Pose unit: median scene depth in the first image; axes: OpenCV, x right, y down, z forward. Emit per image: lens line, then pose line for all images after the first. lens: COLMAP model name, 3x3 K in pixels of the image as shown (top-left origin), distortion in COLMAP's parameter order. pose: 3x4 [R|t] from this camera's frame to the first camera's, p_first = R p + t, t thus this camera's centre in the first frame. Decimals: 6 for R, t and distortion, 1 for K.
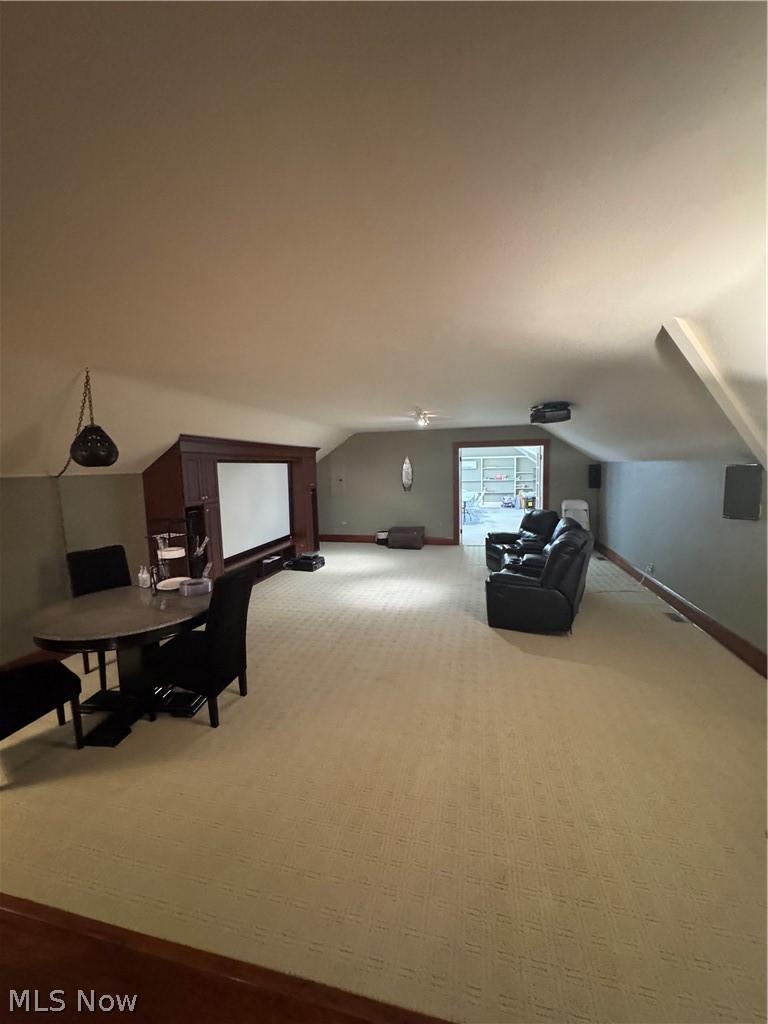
lens RADIAL K [[415.2, 0, 381.7], [0, 415.2, 512.1], [0, 0, 1]] dist [-0.000222, -0.000014]
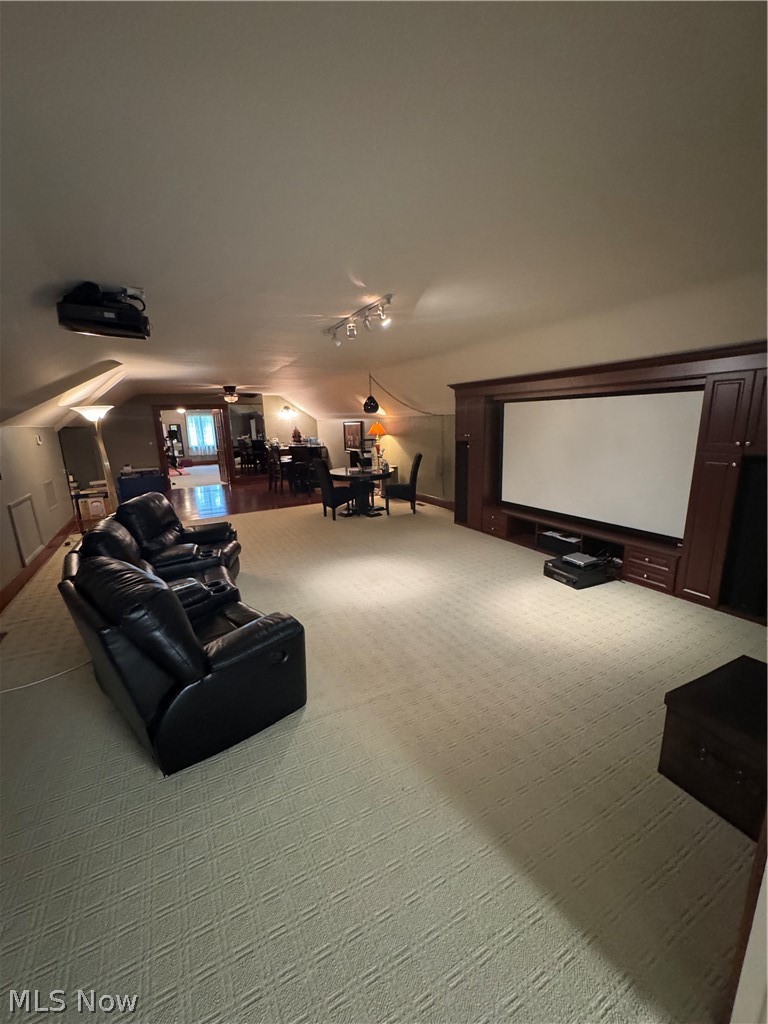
lens RADIAL K [[415.2, 0, 381.0], [0, 415.2, 515.0], [0, 0, 1]] dist [-0.000222, -0.000014]
pose [[-0.746673, 0.191196, -0.637121, 0.402887], [-0.030297, 0.947033, 0.319704, -0.138369], [0.664501, 0.258017, -0.701331, 1.246955]]
